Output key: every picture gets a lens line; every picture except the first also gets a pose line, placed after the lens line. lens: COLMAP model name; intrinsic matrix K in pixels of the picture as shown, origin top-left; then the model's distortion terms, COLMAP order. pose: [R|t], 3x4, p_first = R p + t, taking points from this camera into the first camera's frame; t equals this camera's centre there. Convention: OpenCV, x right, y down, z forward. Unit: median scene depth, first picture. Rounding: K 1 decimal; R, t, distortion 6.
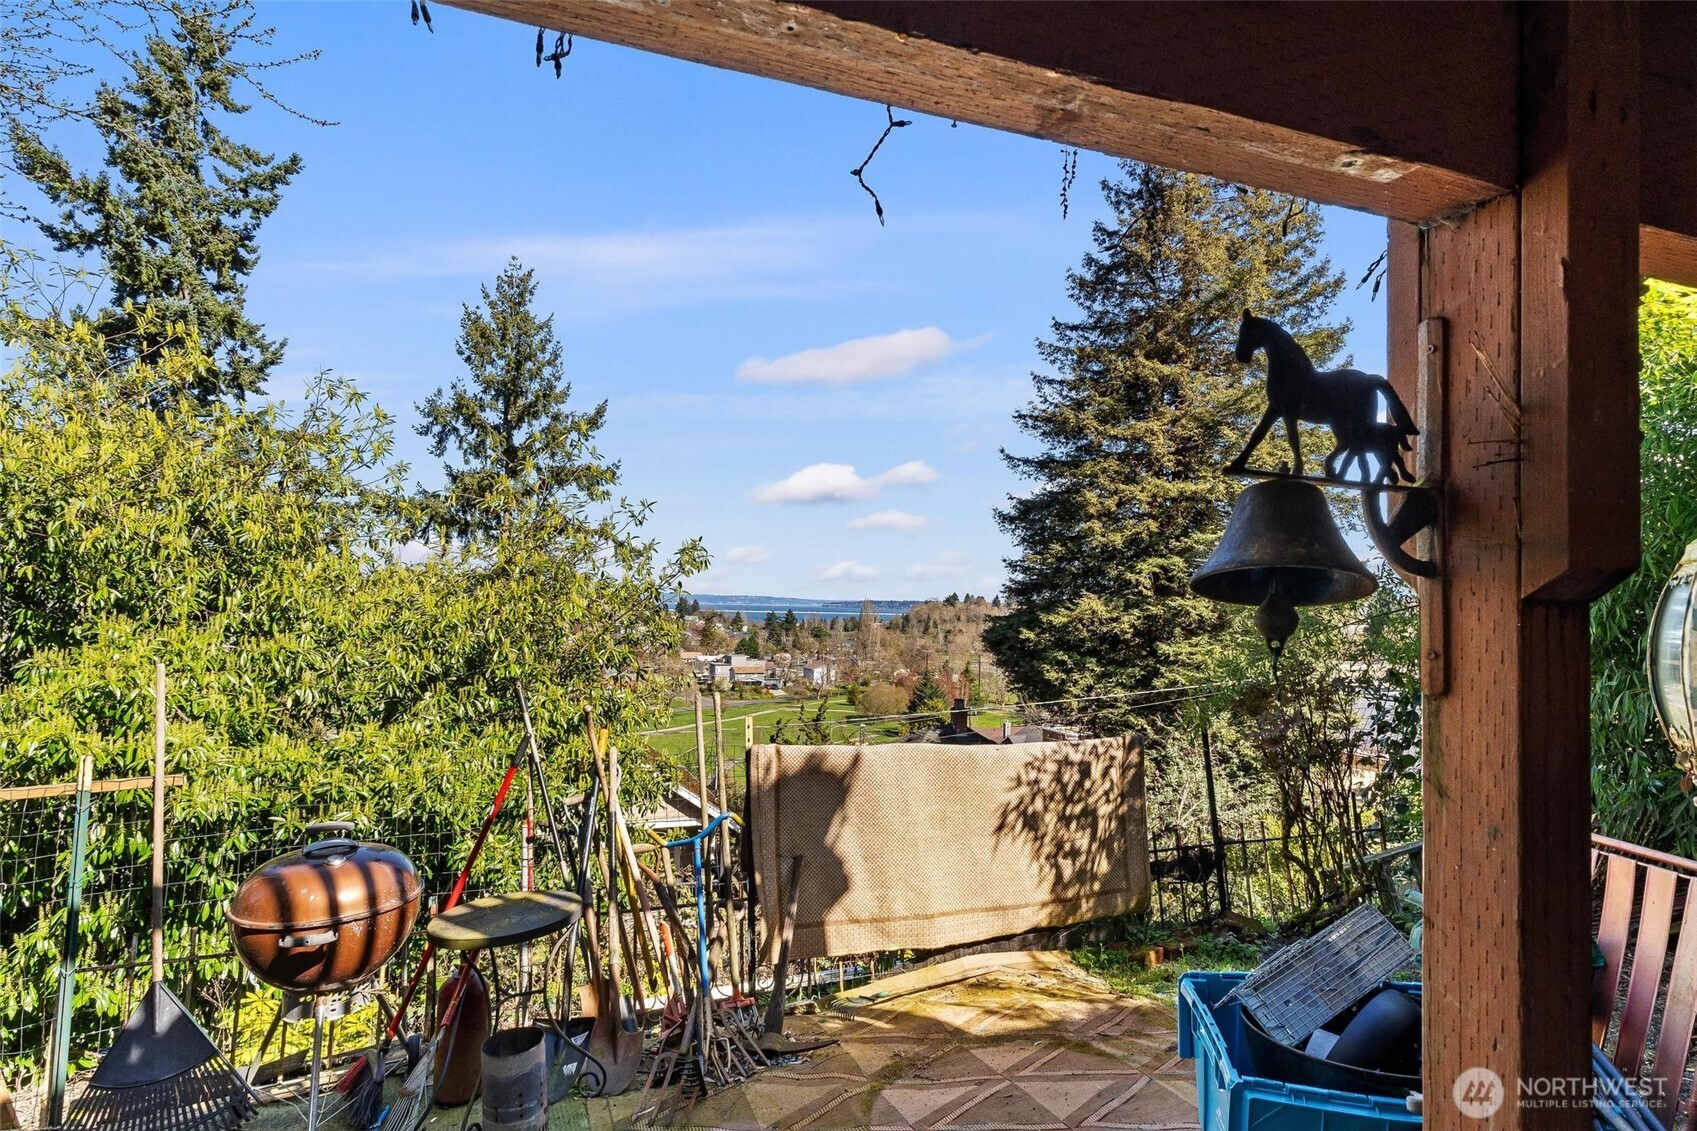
lens RADIAL K [[892.2, 0, 848.5], [0, 892.2, 565.5], [0, 0, 1]] dist [0.021494, 0.000115]
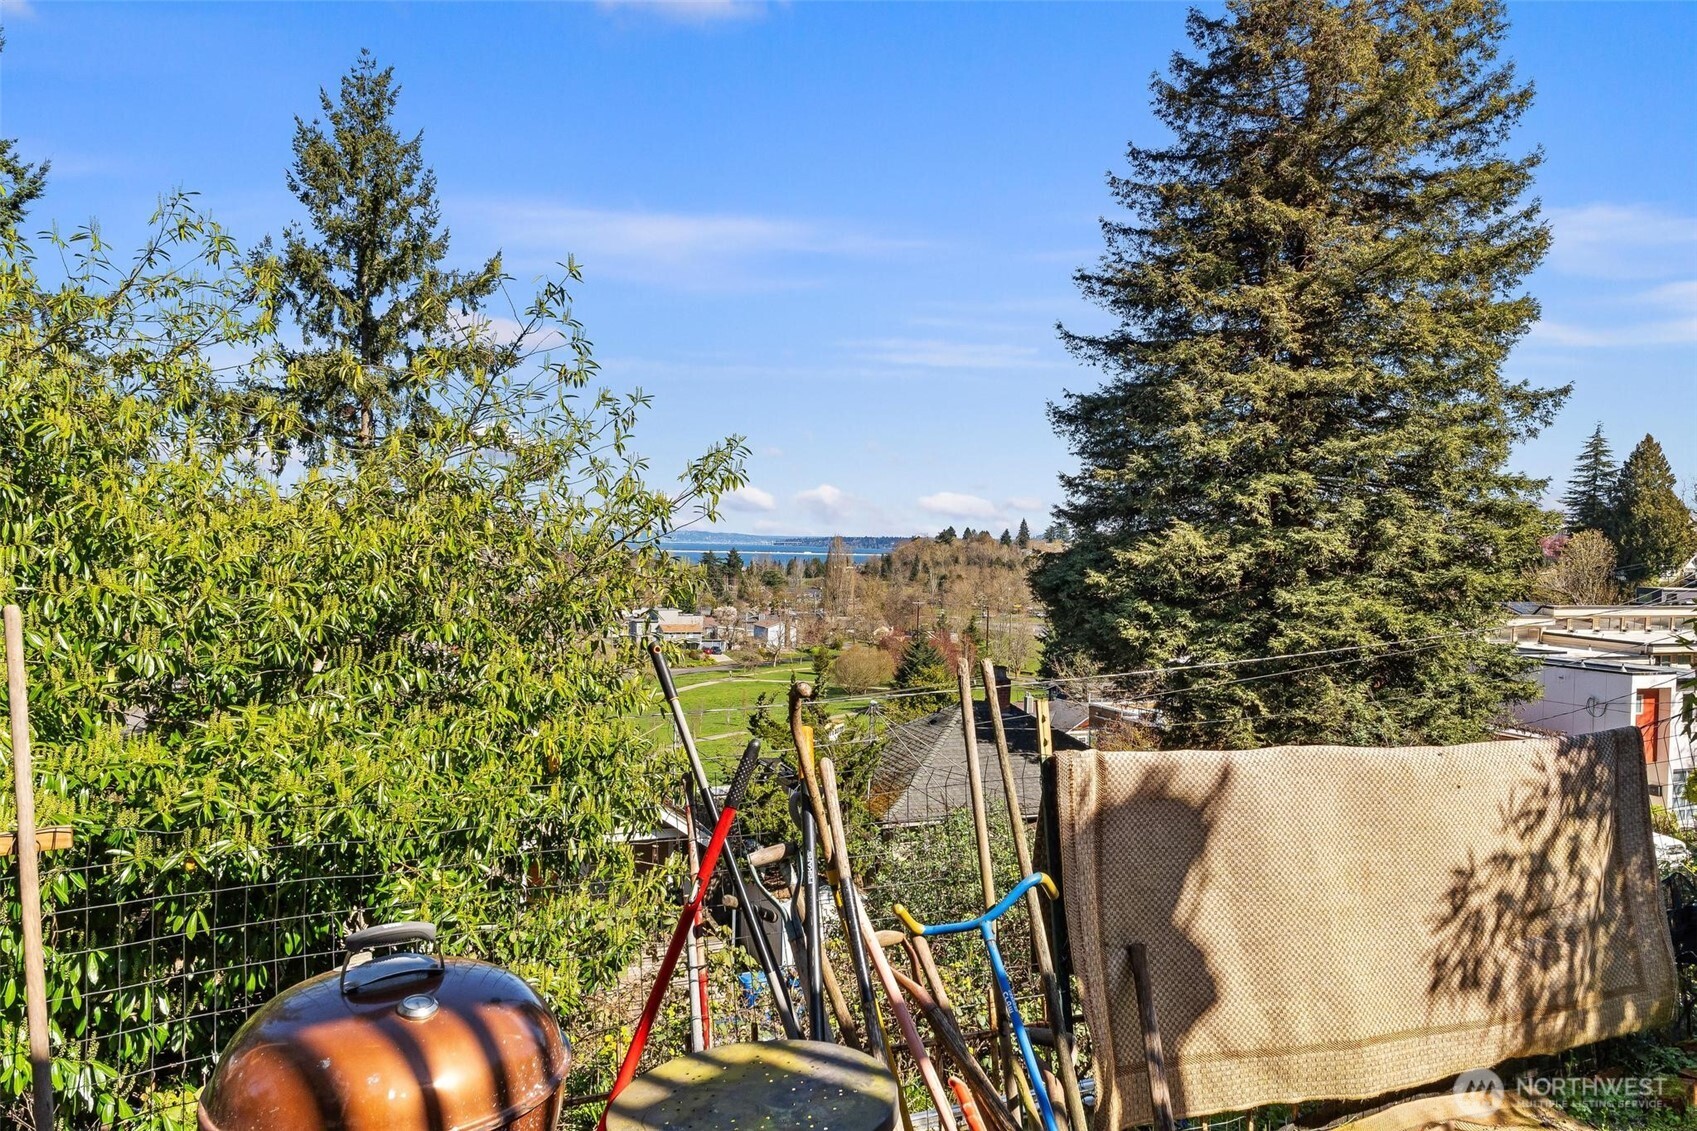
lens RADIAL K [[1179.4, 0, 848.5], [0, 1179.4, 565.5], [0, 0, 1]] dist [0.007346, 0.002504]
pose [[0.999392, -0.000222, 0.034868, -0.037271], [-0.001989, 0.997987, 0.063380, 0.005398], [-0.034812, -0.063411, 0.997380, 0.038968]]
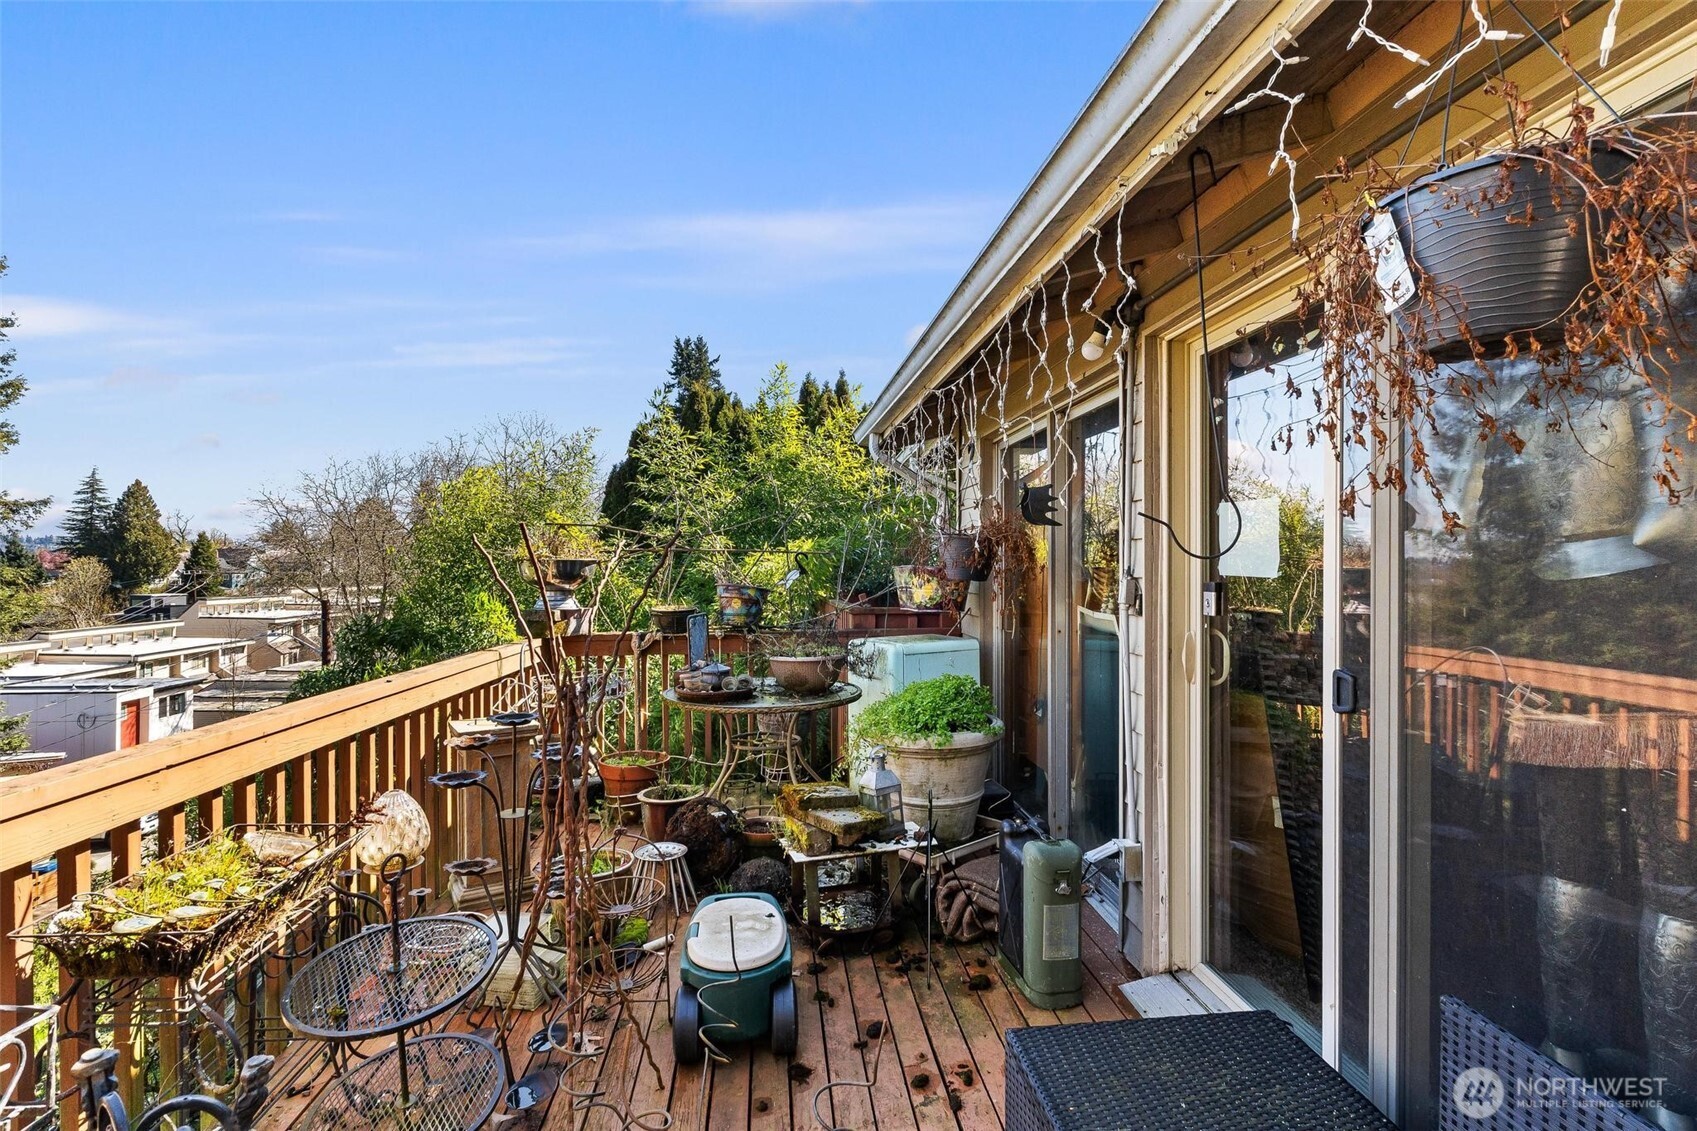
lens RADIAL K [[783.8, 0, 848.5], [0, 783.8, 565.5], [0, 0, 1]] dist [0.013753, 0.000087]
pose [[0.214138, -0.019247, 0.976614, -0.062899], [-0.049485, 0.998308, 0.030525, -0.080215], [-0.975549, -0.054864, 0.212823, -0.027131]]
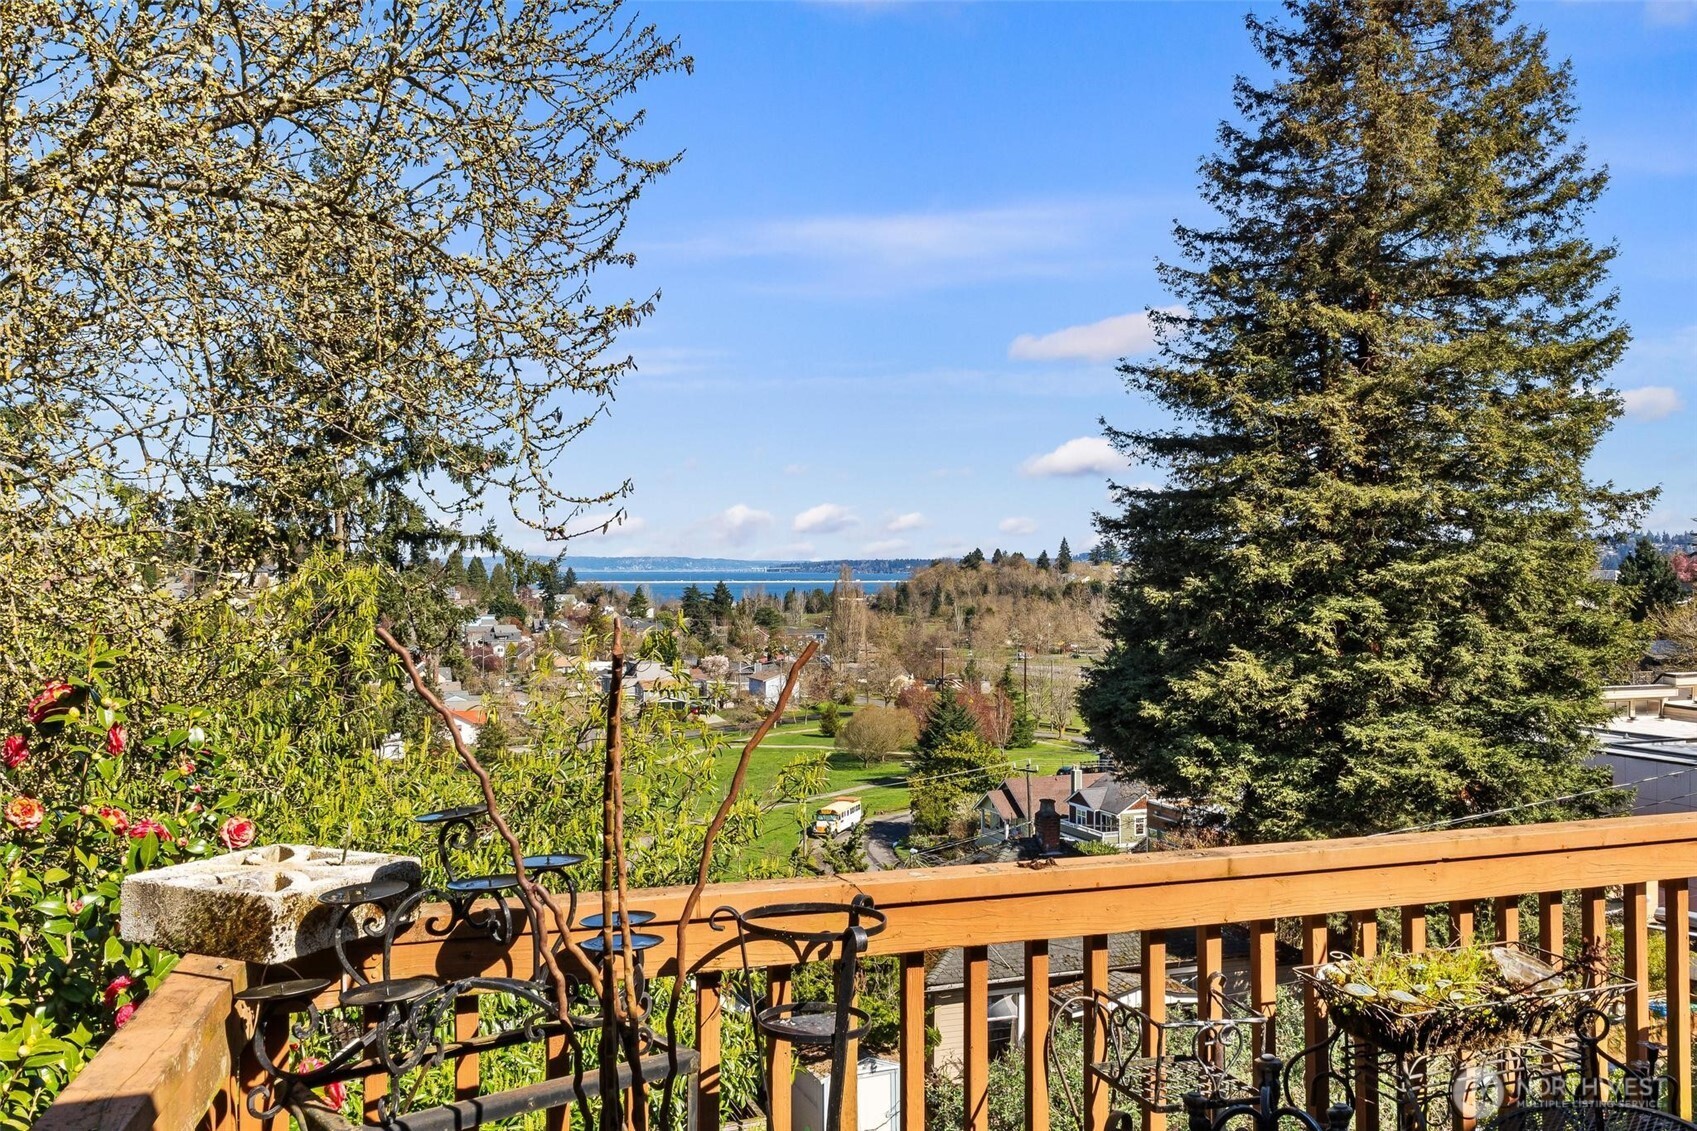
lens RADIAL K [[1411.6, 0, 848.5], [0, 1411.6, 565.5], [0, 0, 1]] dist [0.013204, 0.008391]
pose [[0.999276, -0.022243, 0.030854, -0.061952], [0.020768, 0.998664, 0.047321, -0.087867], [-0.031865, -0.046646, 0.998403, -0.065710]]
